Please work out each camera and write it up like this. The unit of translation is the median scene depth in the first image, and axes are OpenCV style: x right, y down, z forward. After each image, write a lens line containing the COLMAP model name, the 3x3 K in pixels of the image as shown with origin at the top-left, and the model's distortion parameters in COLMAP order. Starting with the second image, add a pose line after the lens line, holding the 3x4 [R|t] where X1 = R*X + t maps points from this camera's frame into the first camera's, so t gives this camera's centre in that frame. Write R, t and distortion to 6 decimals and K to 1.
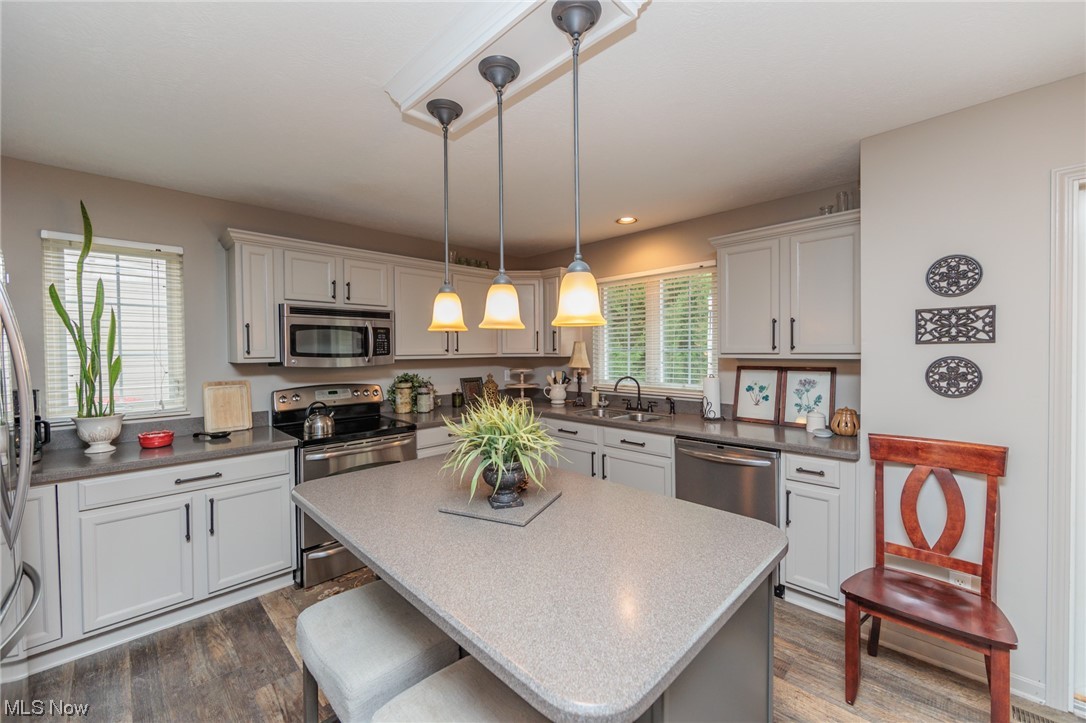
lens RADIAL K [[425.4, 0, 541.7], [0, 425.4, 360.7], [0, 0, 1]] dist [-0.002146, -0.000299]
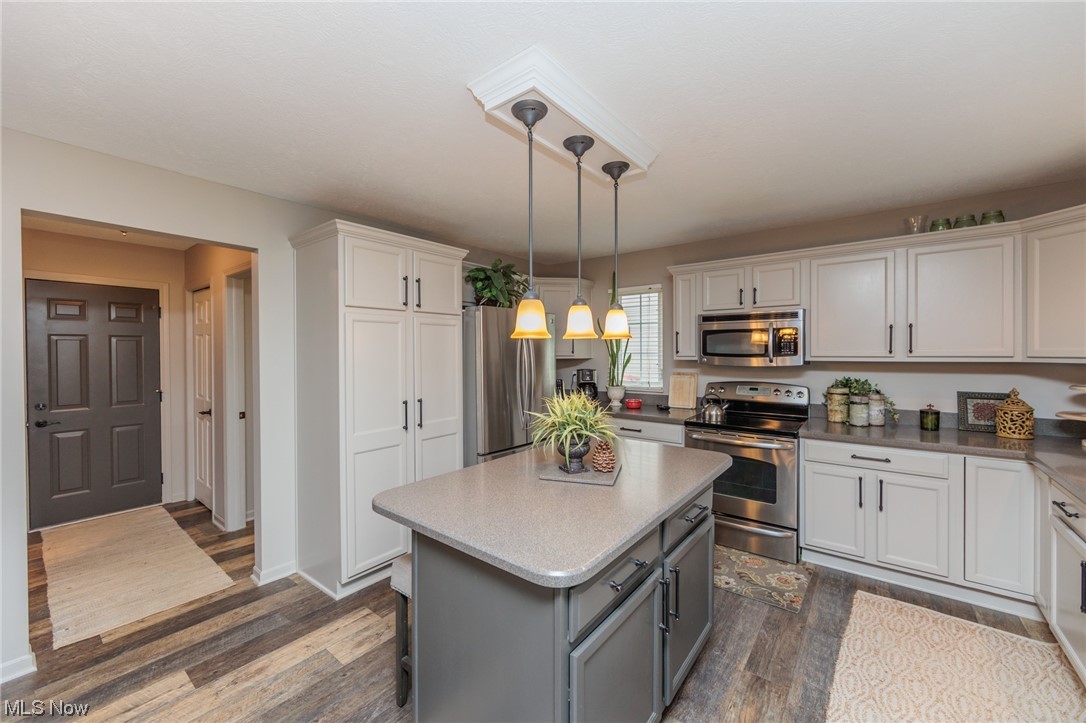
lens RADIAL K [[425.4, 0, 539.7], [0, 425.4, 355.6], [0, 0, 1]] dist [-0.002146, -0.000299]
pose [[0.114941, 0.017708, -0.993214, 0.583530], [-0.021218, 0.999657, 0.015368, -0.018529], [0.993146, 0.019307, 0.115278, 0.352242]]
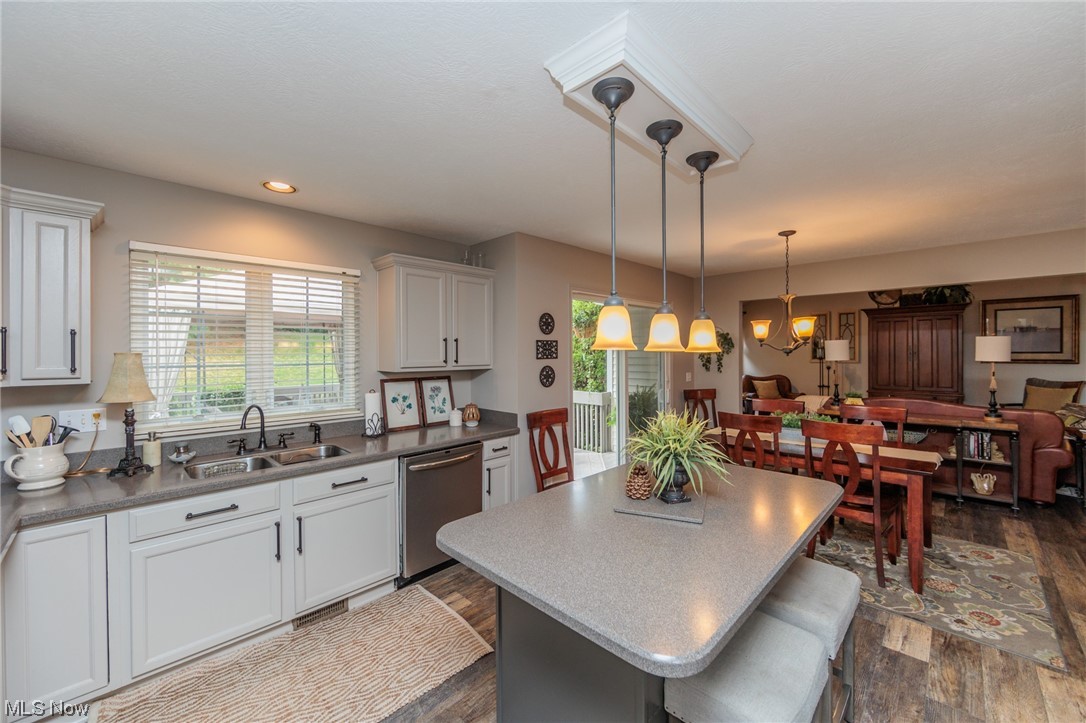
lens RADIAL K [[425.4, 0, 552.3], [0, 425.4, 356.8], [0, 0, 1]] dist [-0.002146, -0.000299]
pose [[-0.023451, -0.002075, 0.999723, -0.605433], [0.029721, 0.999554, 0.002772, -0.034654], [-0.999283, 0.029777, -0.023379, 0.645991]]
